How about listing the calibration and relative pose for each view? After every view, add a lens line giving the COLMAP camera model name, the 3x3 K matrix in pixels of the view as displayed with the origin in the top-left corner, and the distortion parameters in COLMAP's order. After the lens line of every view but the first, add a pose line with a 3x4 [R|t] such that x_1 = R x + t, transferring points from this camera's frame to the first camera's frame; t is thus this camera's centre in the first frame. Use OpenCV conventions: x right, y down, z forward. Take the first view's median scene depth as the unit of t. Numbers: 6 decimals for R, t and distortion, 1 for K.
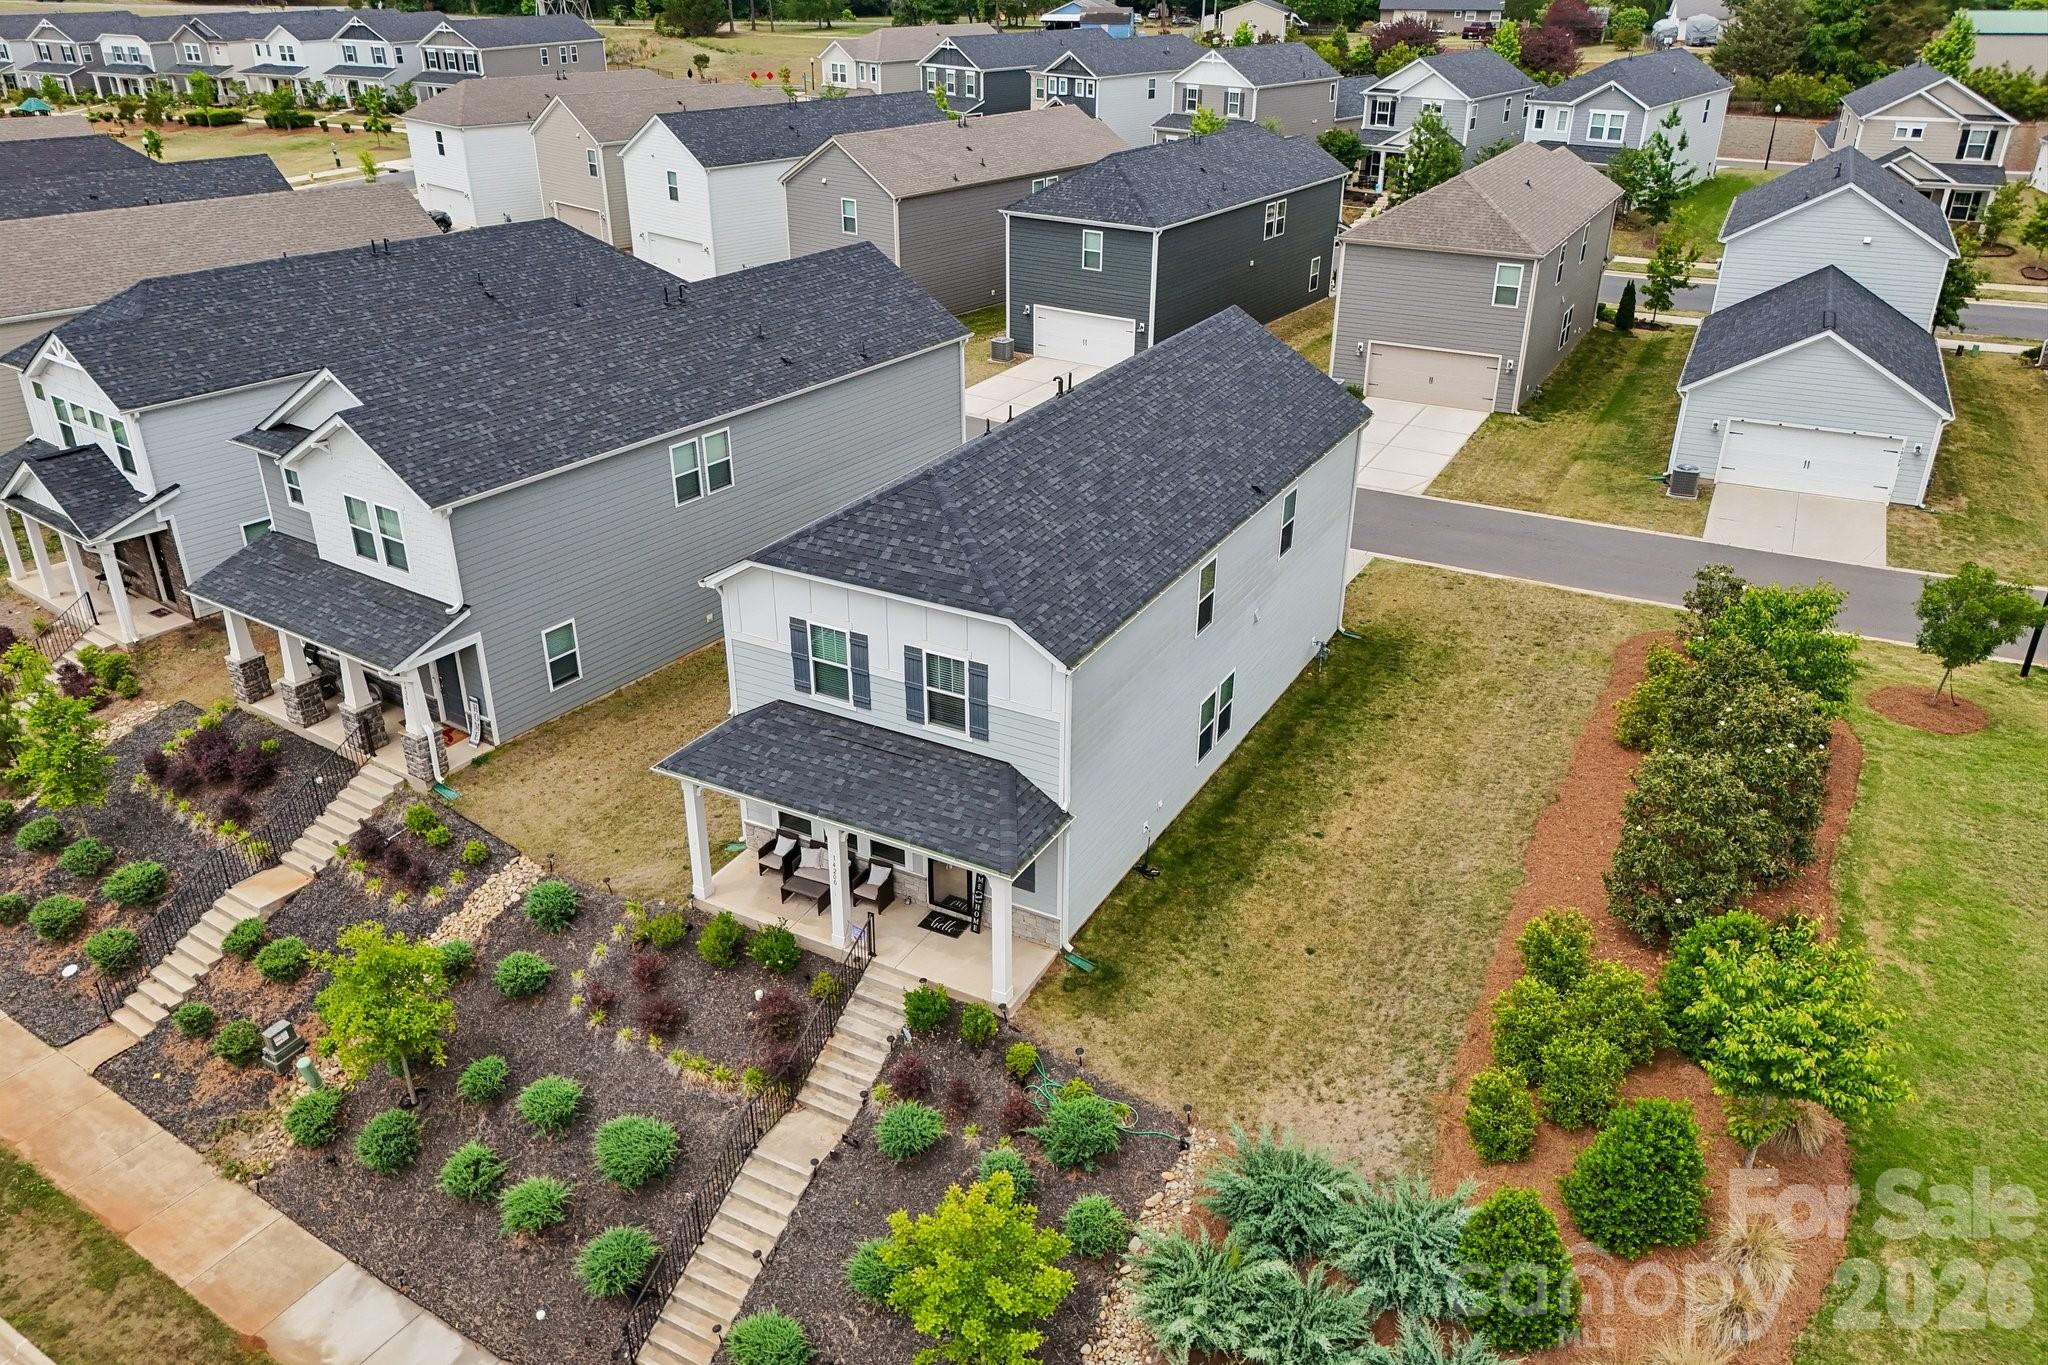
lens RADIAL K [[1498.5, 0, 1027.0], [0, 1498.5, 707.9], [0, 0, 1]] dist [0.057461, -0.061971]
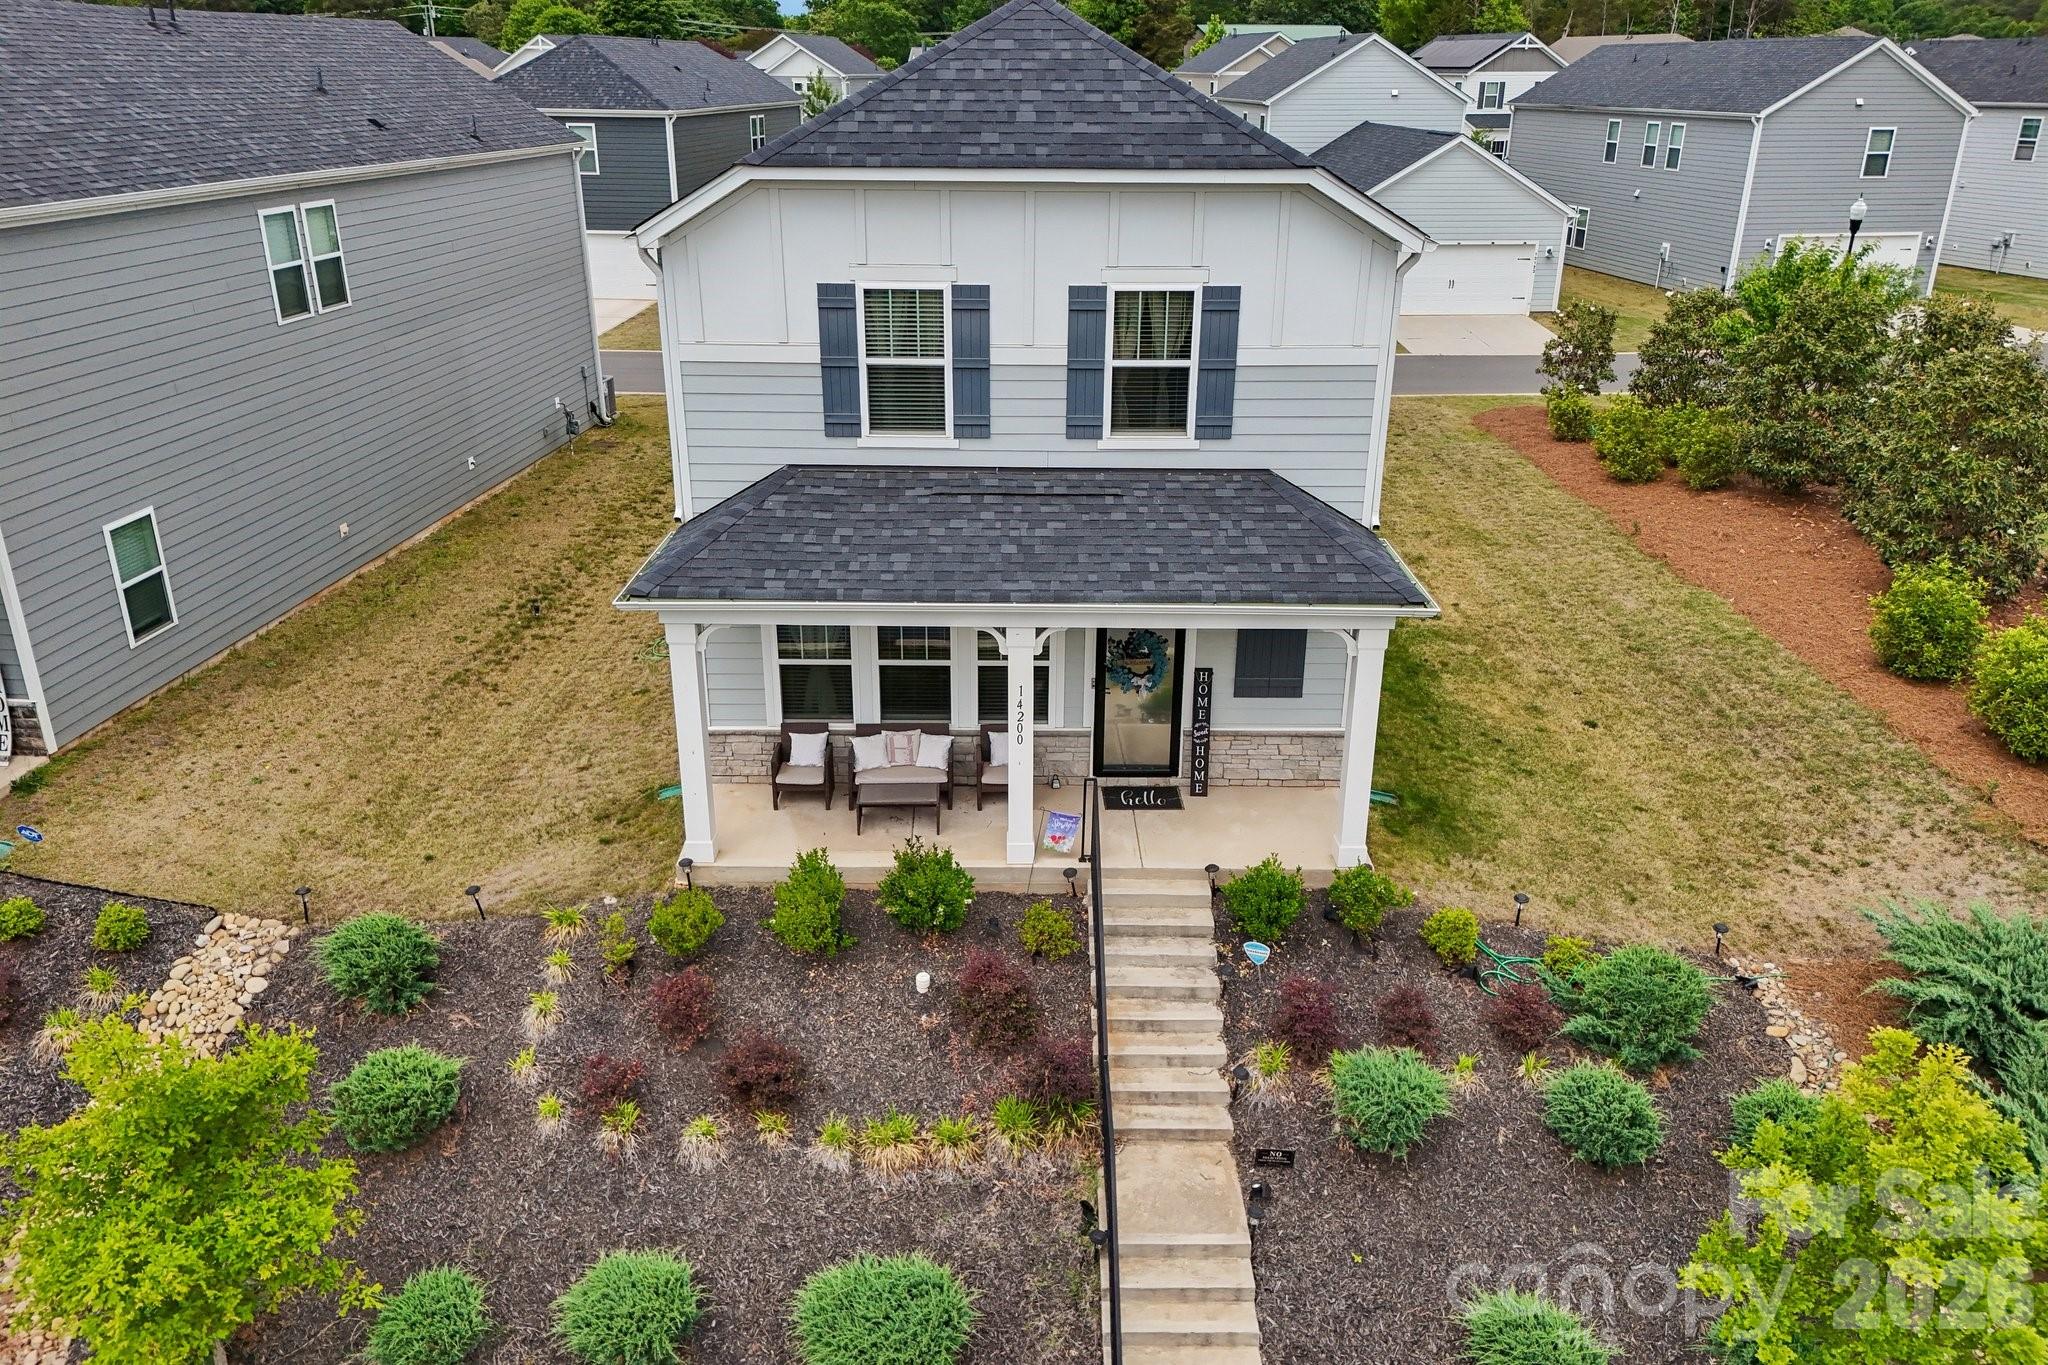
lens RADIAL K [[1498.5, 0, 1027.0], [0, 1498.5, 707.9], [0, 0, 1]] dist [0.057461, -0.061971]
pose [[0.875656, -0.186313, 0.445549, -0.349947], [0.218944, 0.975481, -0.022387, 0.112584], [-0.430453, 0.117153, 0.894978, 0.484074]]
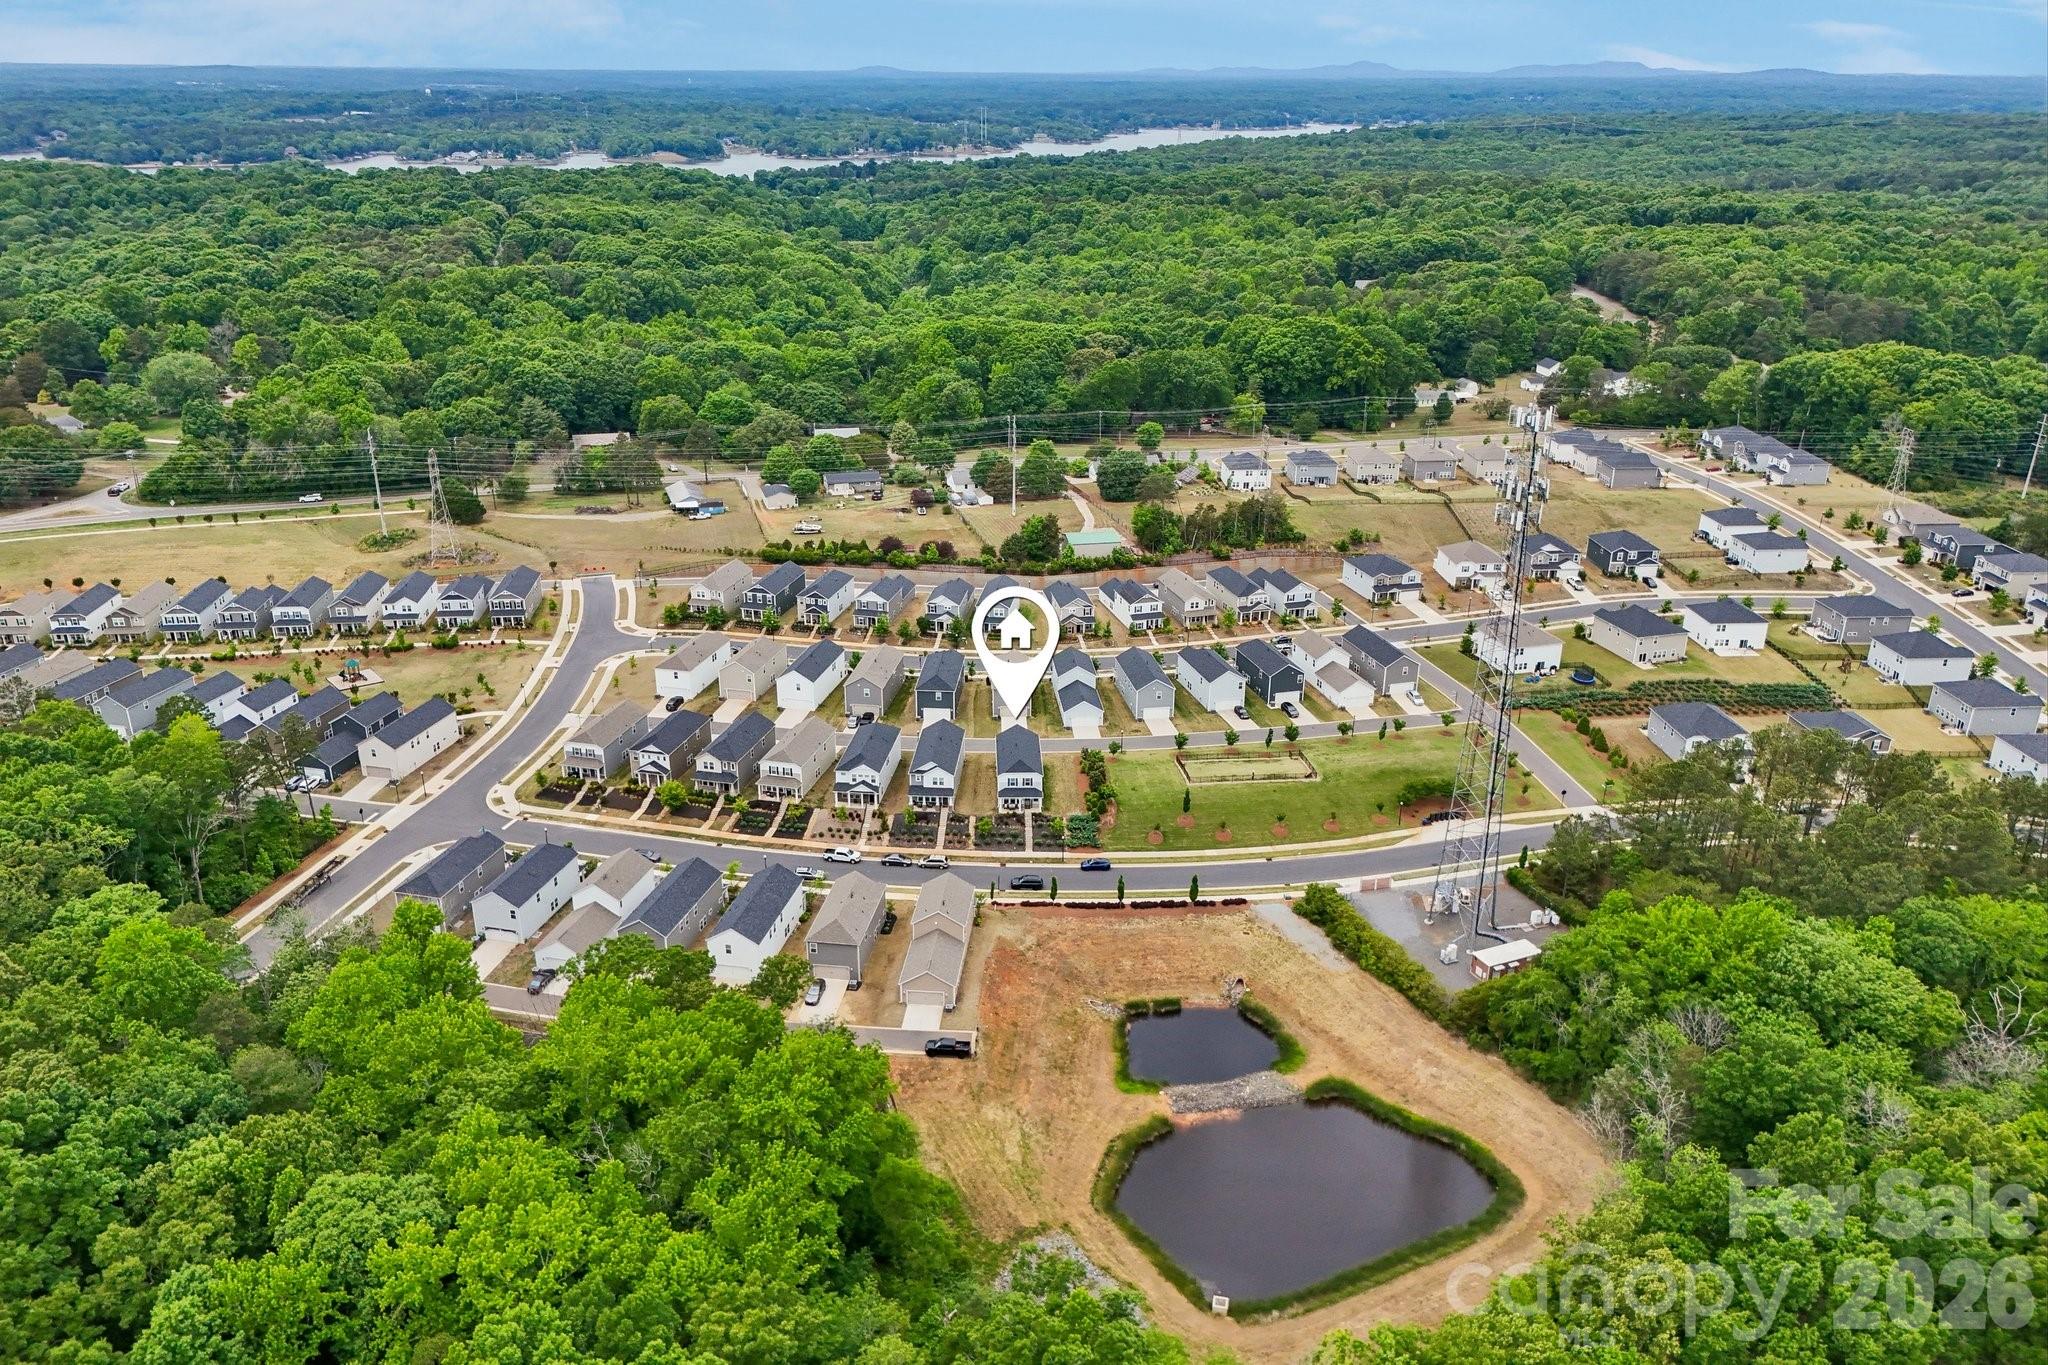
lens RADIAL K [[1498.5, 0, 1027.0], [0, 1498.5, 707.9], [0, 0, 1]] dist [0.057461, -0.061971]
pose [[0.861026, -0.199351, 0.467861, -4.116497], [0.232181, 0.972587, -0.012884, -0.321774], [-0.452467, 0.119721, 0.883708, -6.963918]]
